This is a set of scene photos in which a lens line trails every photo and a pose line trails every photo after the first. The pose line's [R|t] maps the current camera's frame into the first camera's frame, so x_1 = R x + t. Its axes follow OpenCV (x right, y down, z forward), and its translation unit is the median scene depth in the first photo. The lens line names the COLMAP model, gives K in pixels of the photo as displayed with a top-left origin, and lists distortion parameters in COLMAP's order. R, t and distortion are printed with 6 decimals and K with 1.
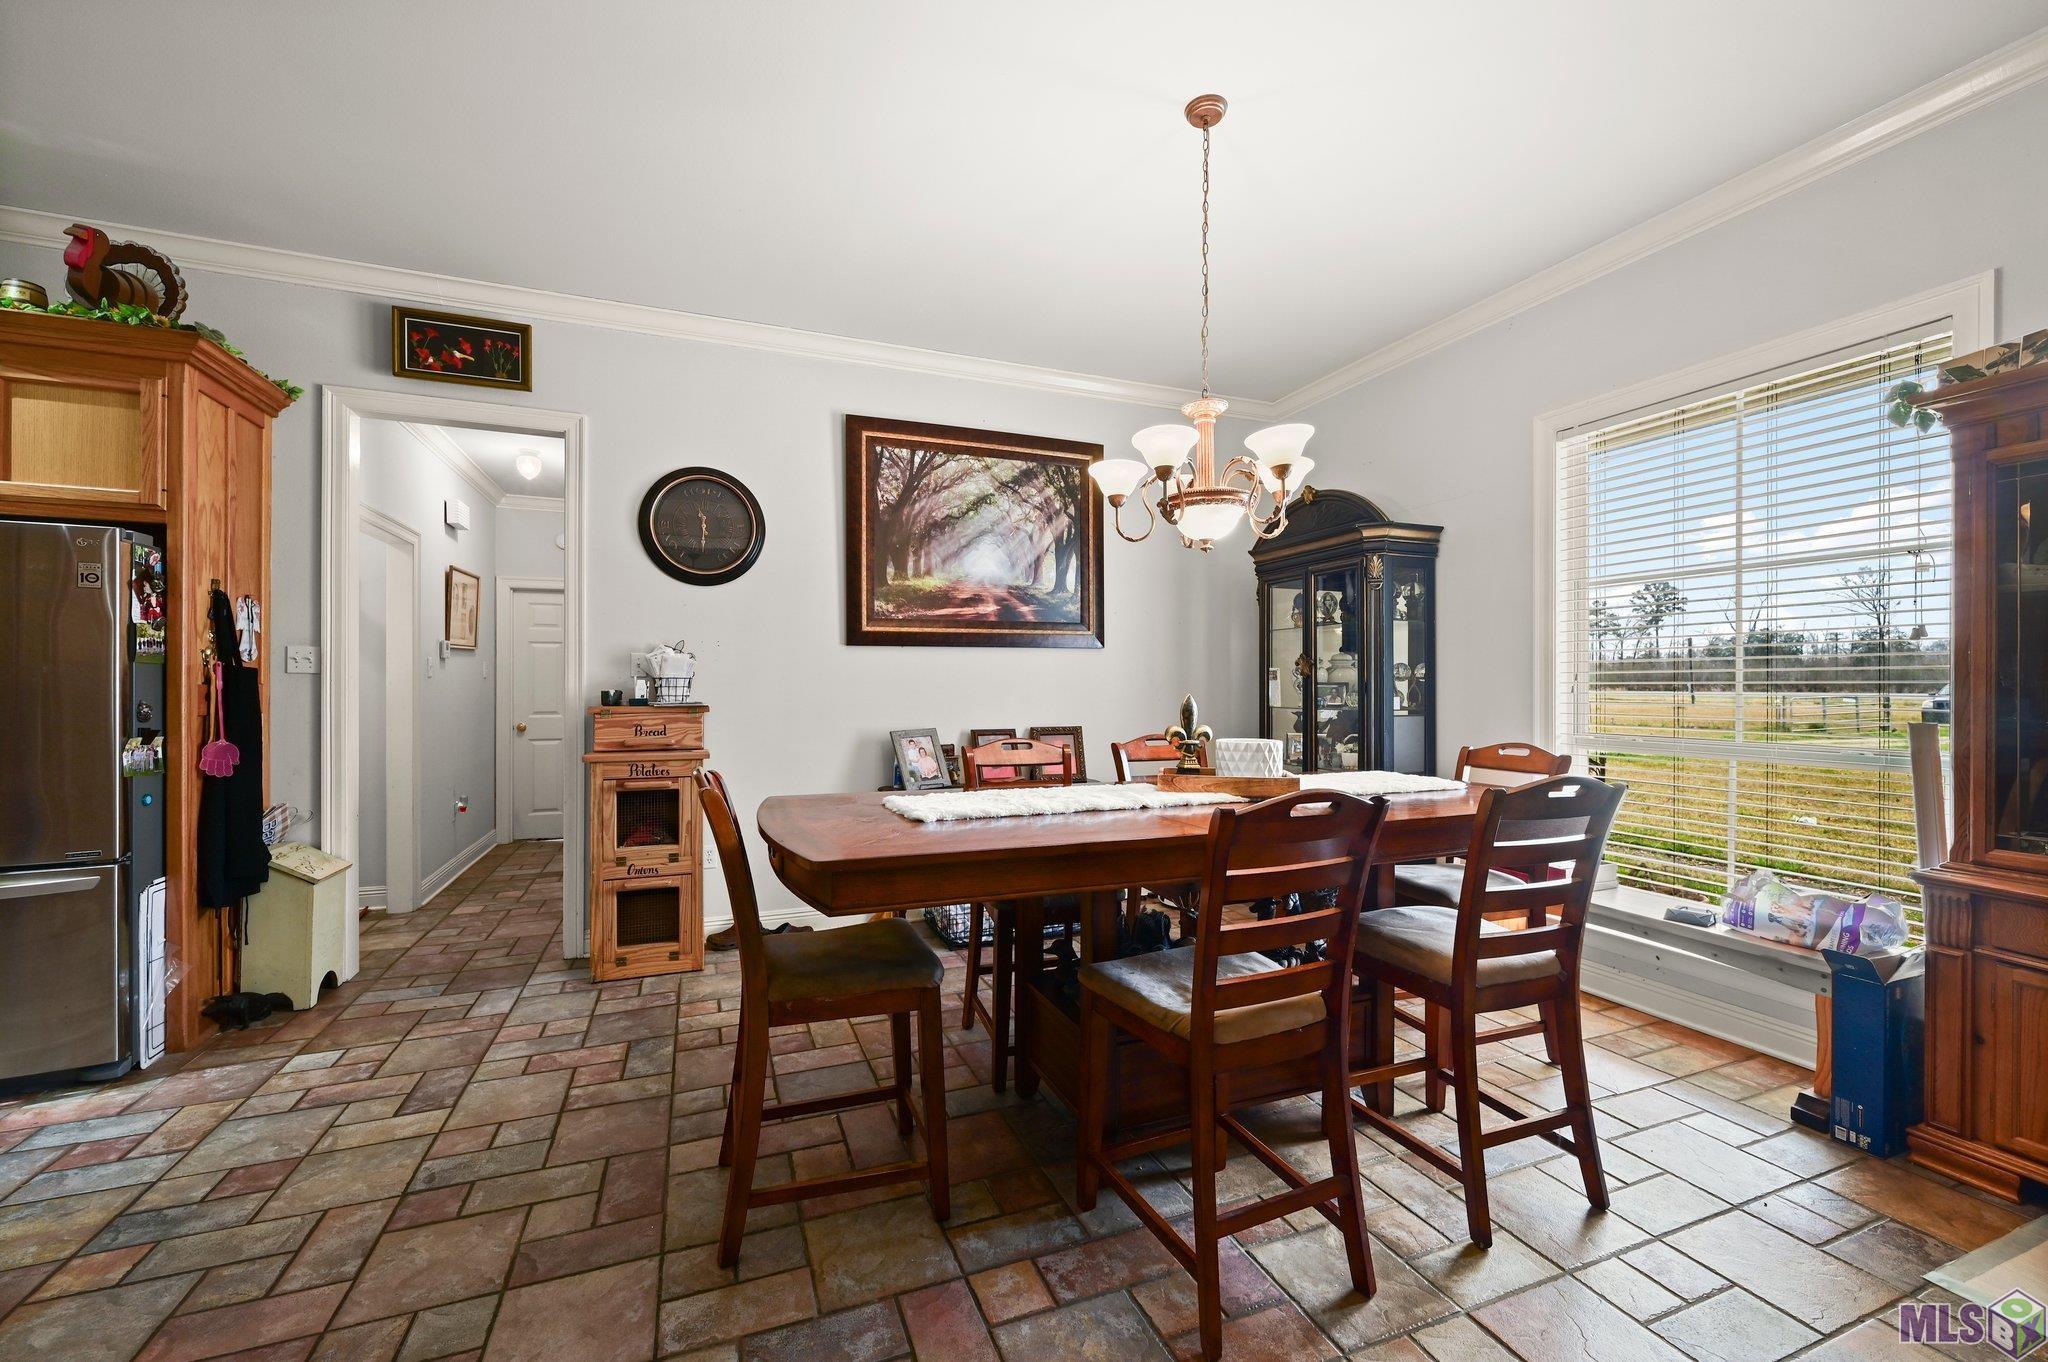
lens RADIAL K [[816.7, 0, 1008.0], [0, 816.7, 680.0], [0, 0, 1]] dist [-0.001462, 0.000384]
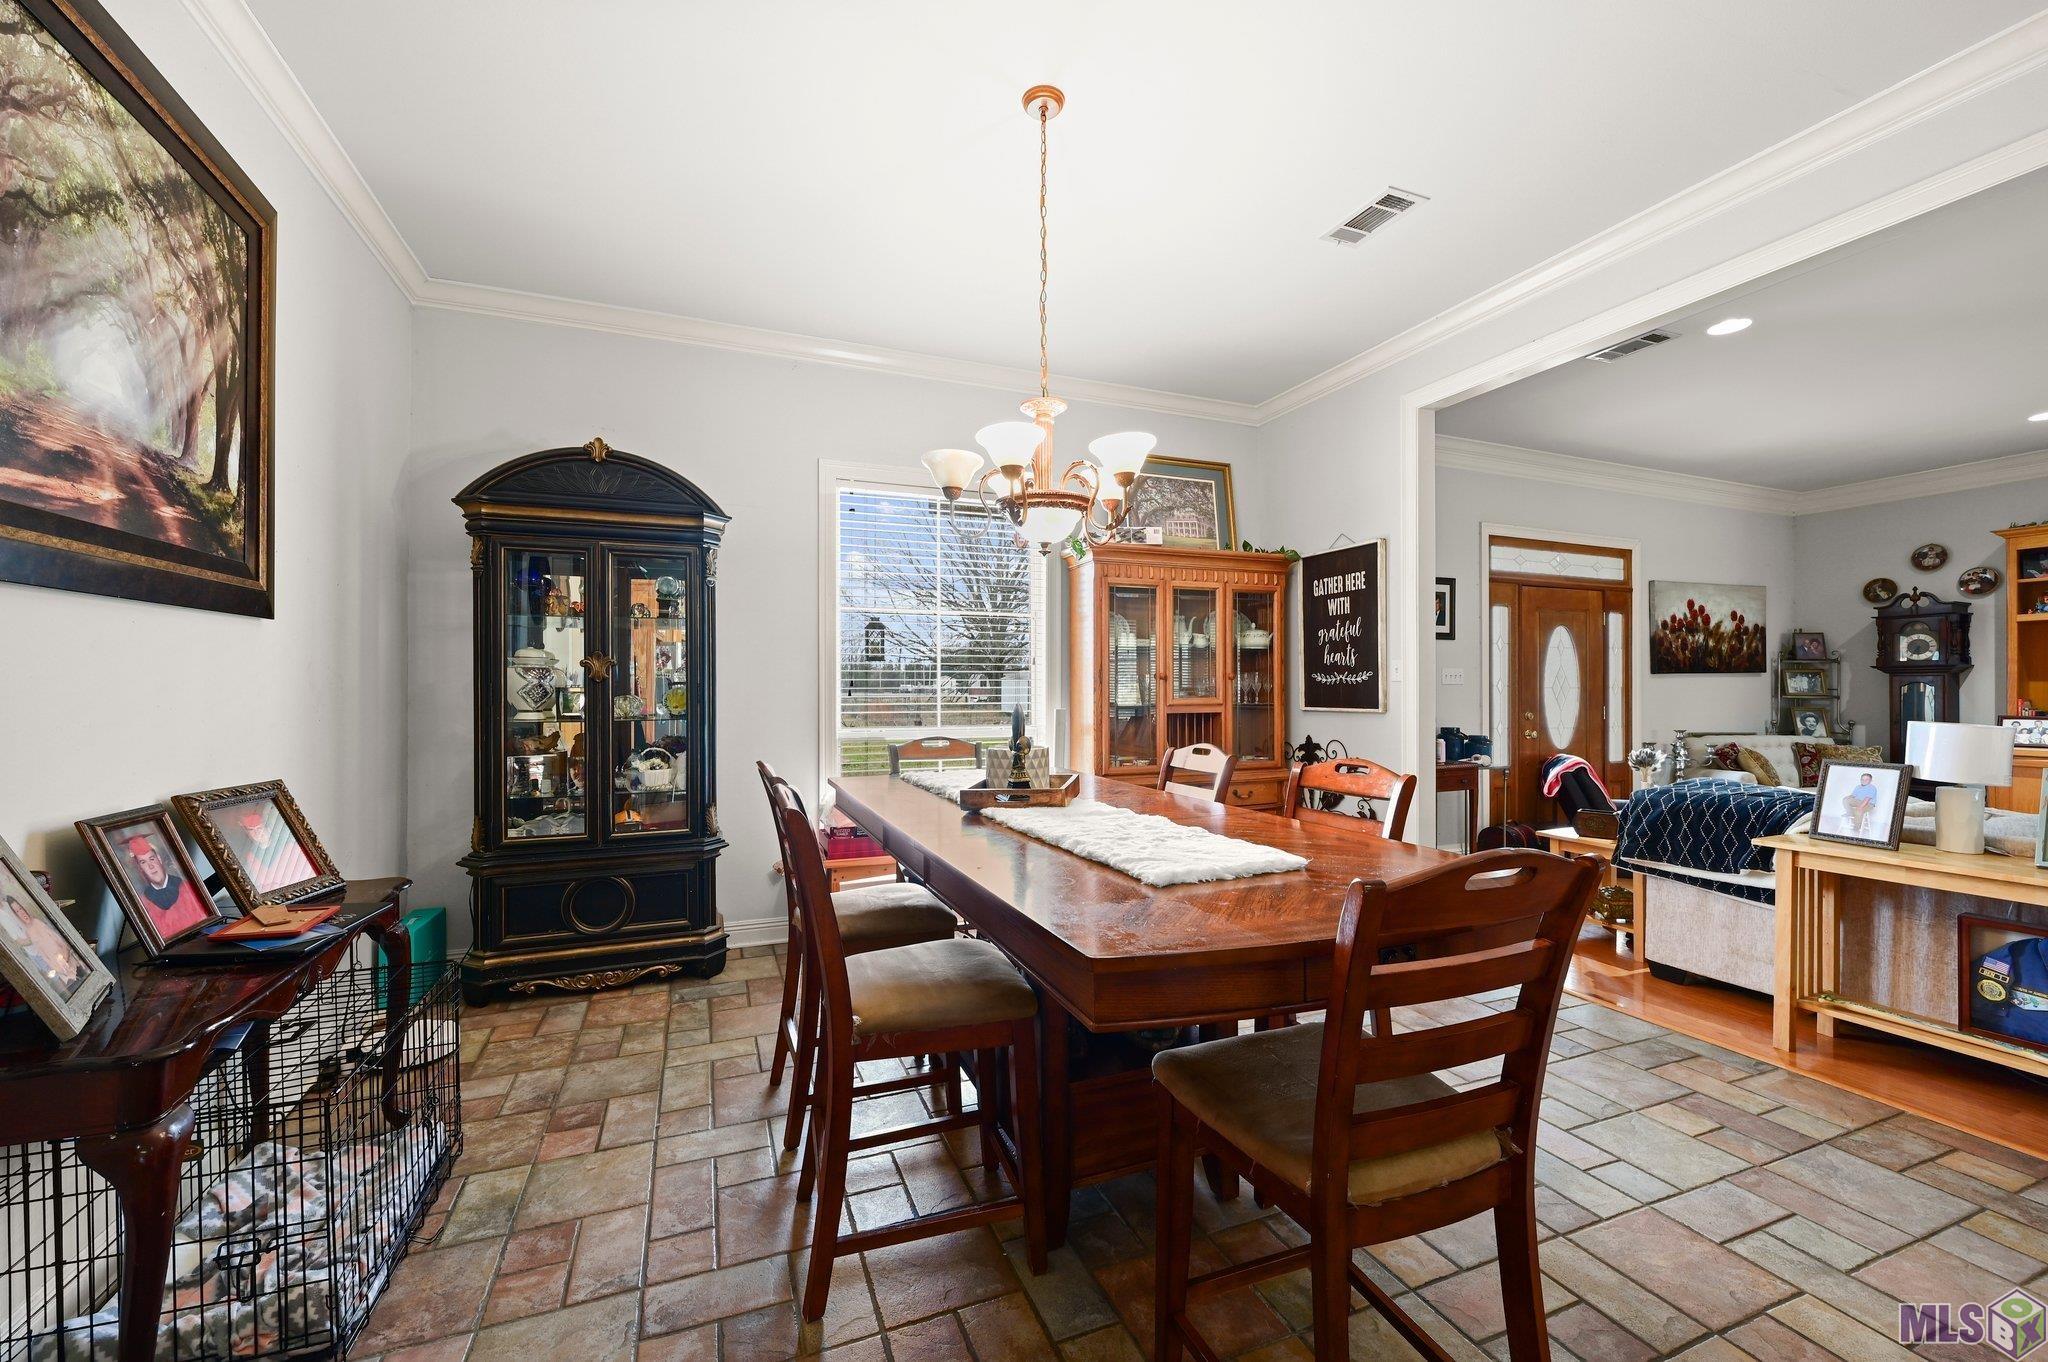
lens RADIAL K [[816.7, 0, 996.8], [0, 816.7, 681.4], [0, 0, 1]] dist [-0.001462, 0.000384]
pose [[0.000022, 0.005476, 0.999985, -0.412216], [-0.004368, 0.999975, -0.005476, -0.000404], [-0.999990, -0.004368, 0.000046, 0.605895]]
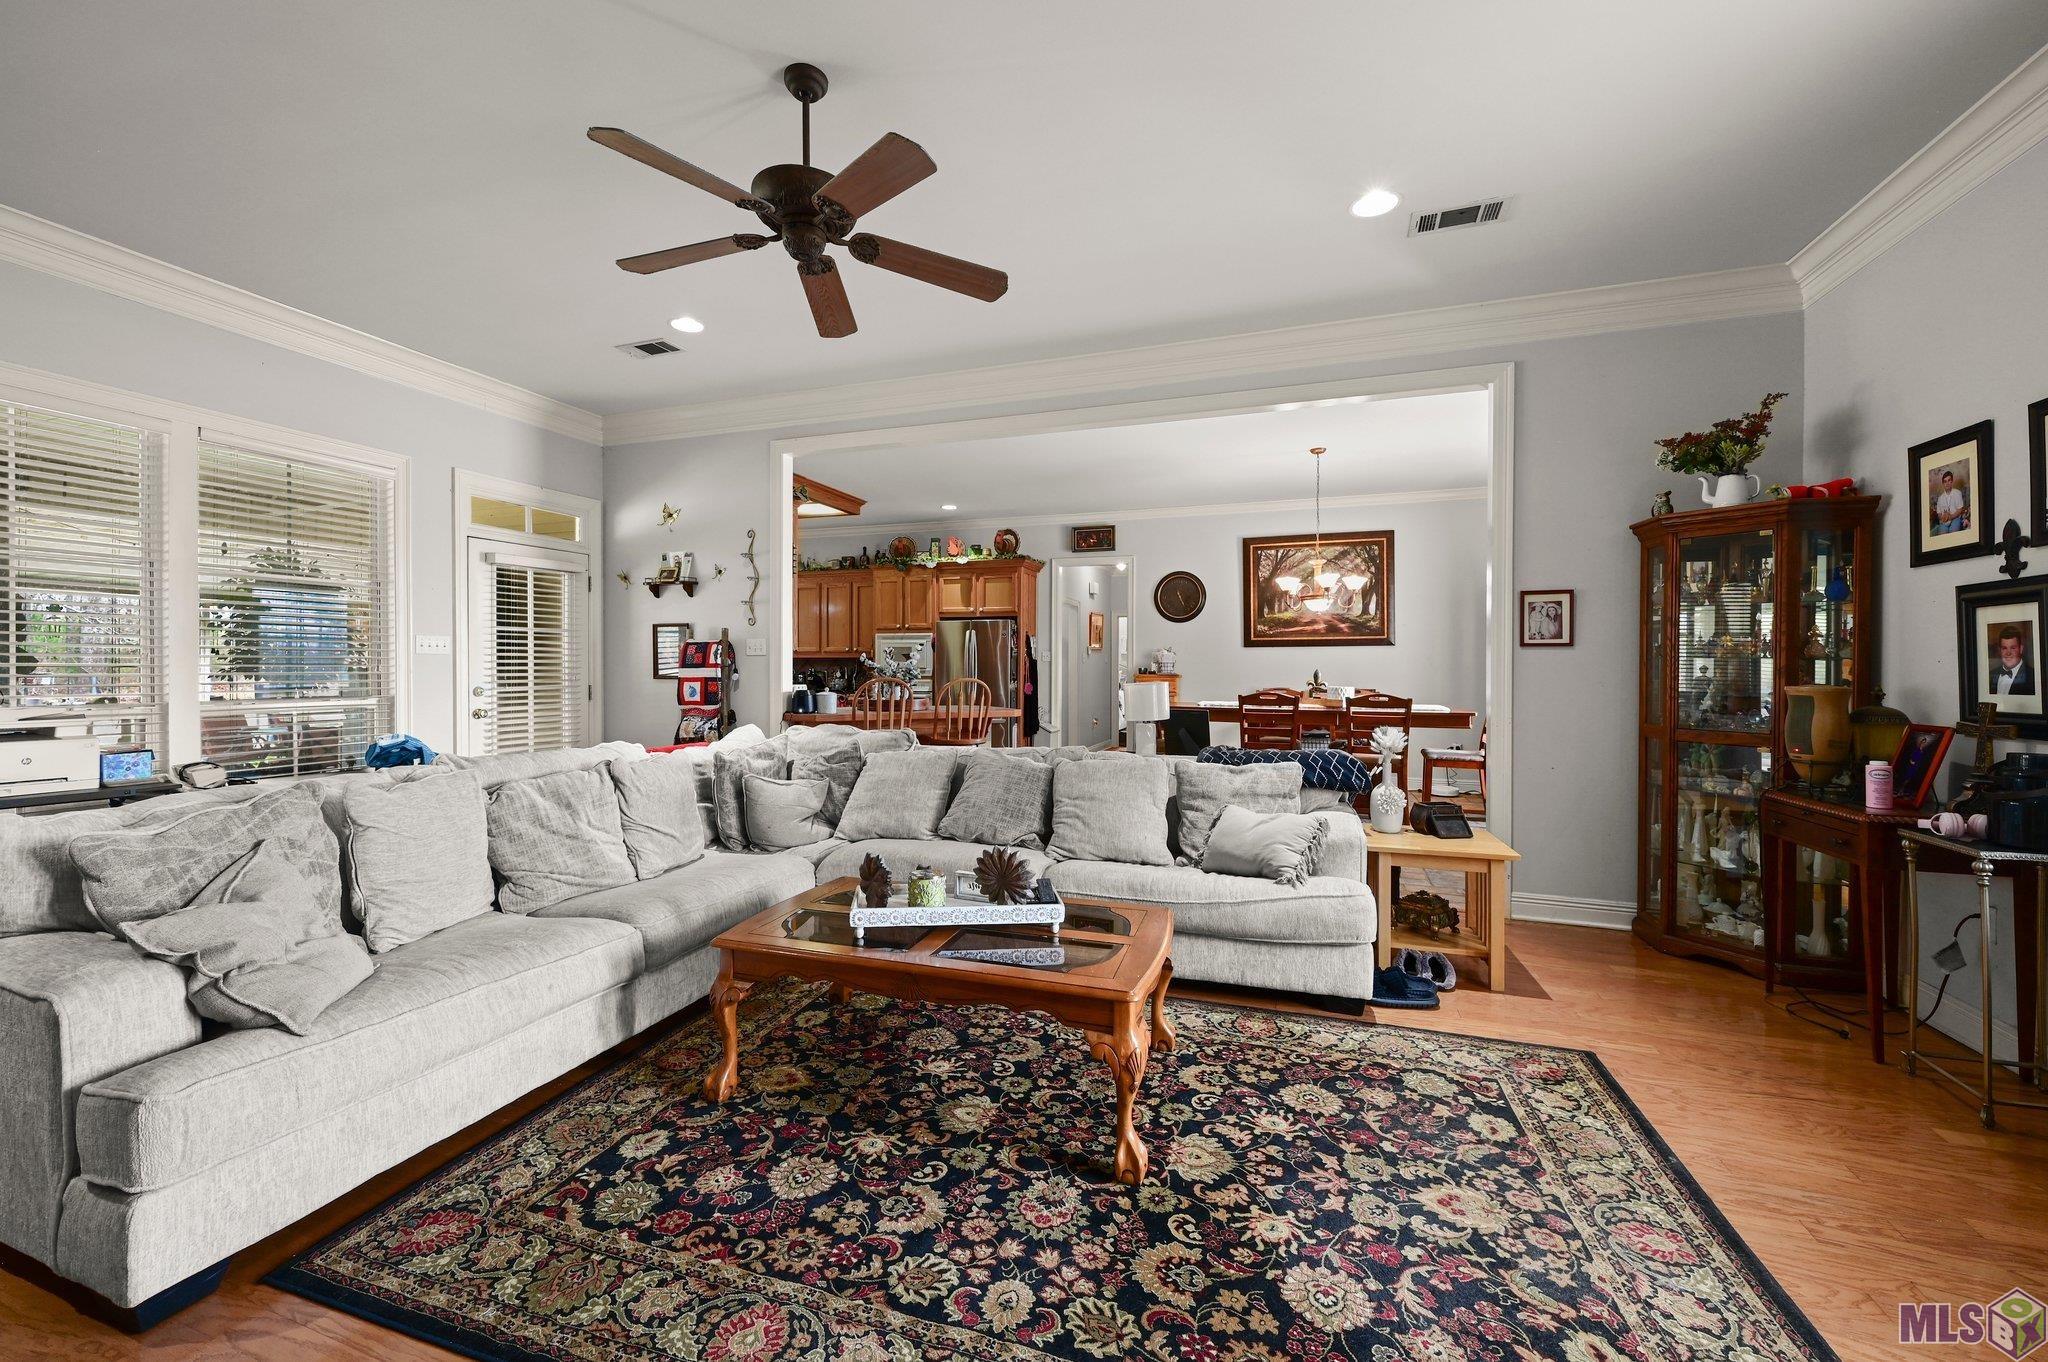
lens RADIAL K [[816.7, 0, 1009.0], [0, 816.7, 667.6], [0, 0, 1]] dist [-0.001462, 0.000384]
pose [[0.748947, 0.002399, -0.662625, 0.730279], [-0.000351, 0.999995, 0.003224, 0.004403], [0.662629, -0.002182, 0.748944, -0.964301]]
